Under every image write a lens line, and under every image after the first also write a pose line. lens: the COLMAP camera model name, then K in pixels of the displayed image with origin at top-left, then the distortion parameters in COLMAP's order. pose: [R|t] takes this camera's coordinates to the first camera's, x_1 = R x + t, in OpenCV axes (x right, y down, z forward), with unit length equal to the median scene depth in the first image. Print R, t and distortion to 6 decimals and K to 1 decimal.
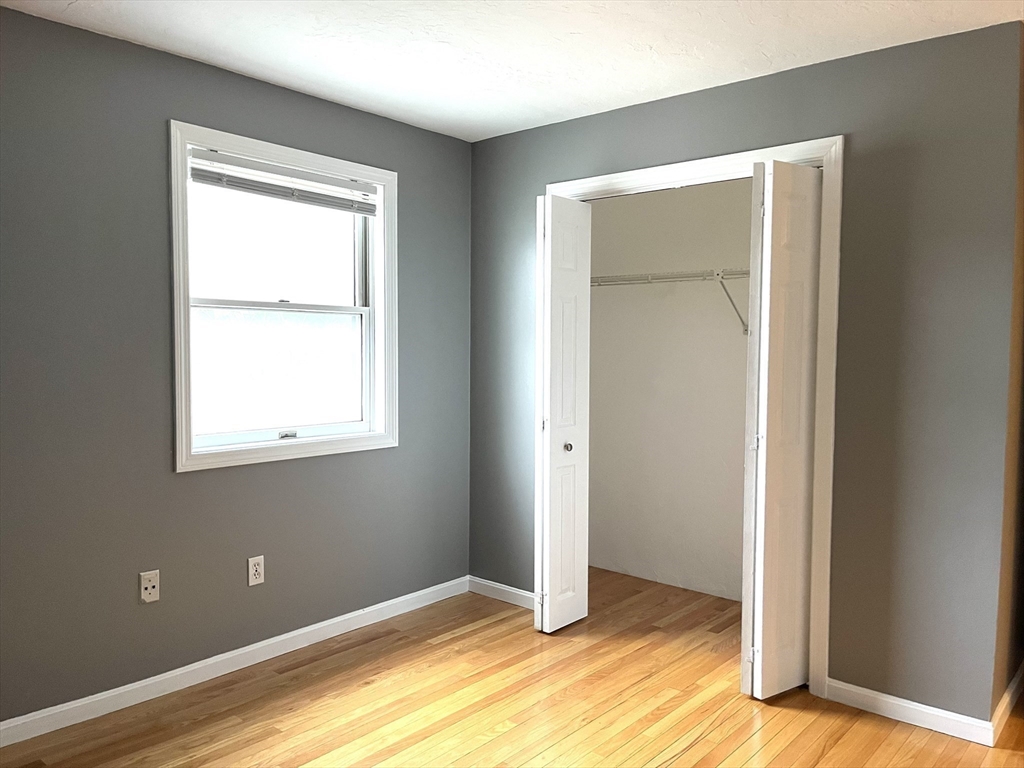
lens RADIAL K [[769.5, 0, 512.0], [0, 769.5, 384.0], [0, 0, 1]] dist [0.087643, -0.128633]
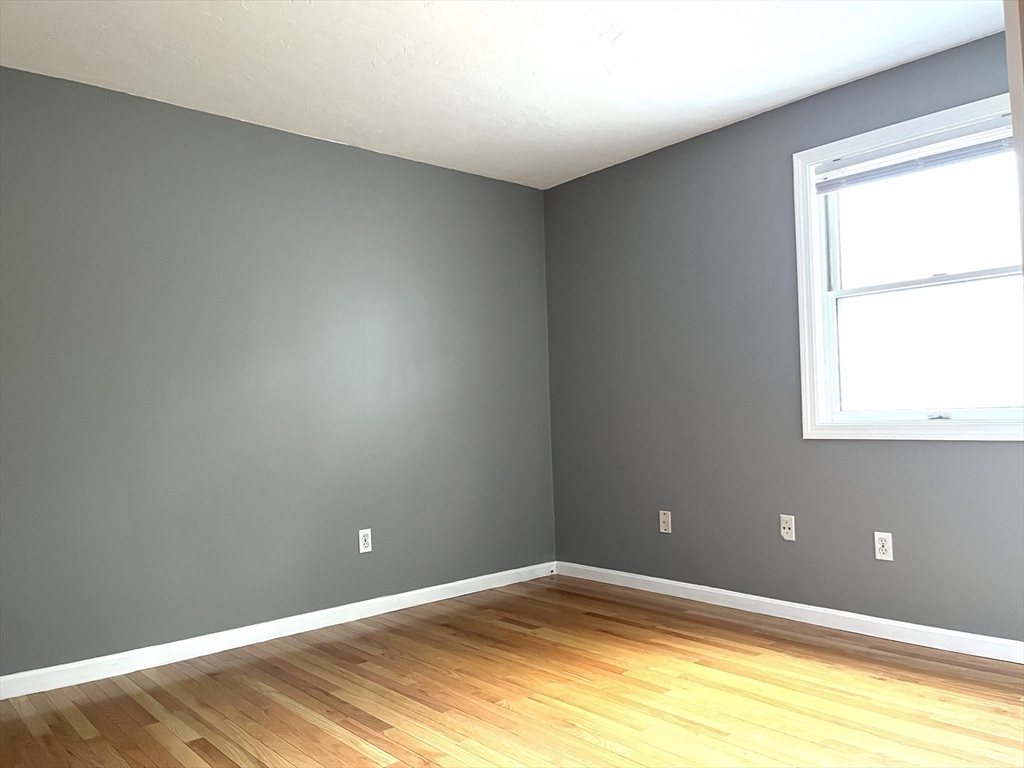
lens RADIAL K [[769.5, 0, 512.0], [0, 769.5, 384.0], [0, 0, 1]] dist [0.087643, -0.128633]
pose [[-0.158264, -0.041836, -0.986510, 0.822855], [-0.019365, 0.999041, -0.039261, 0.083678], [0.987207, 0.012890, -0.158923, 0.732811]]
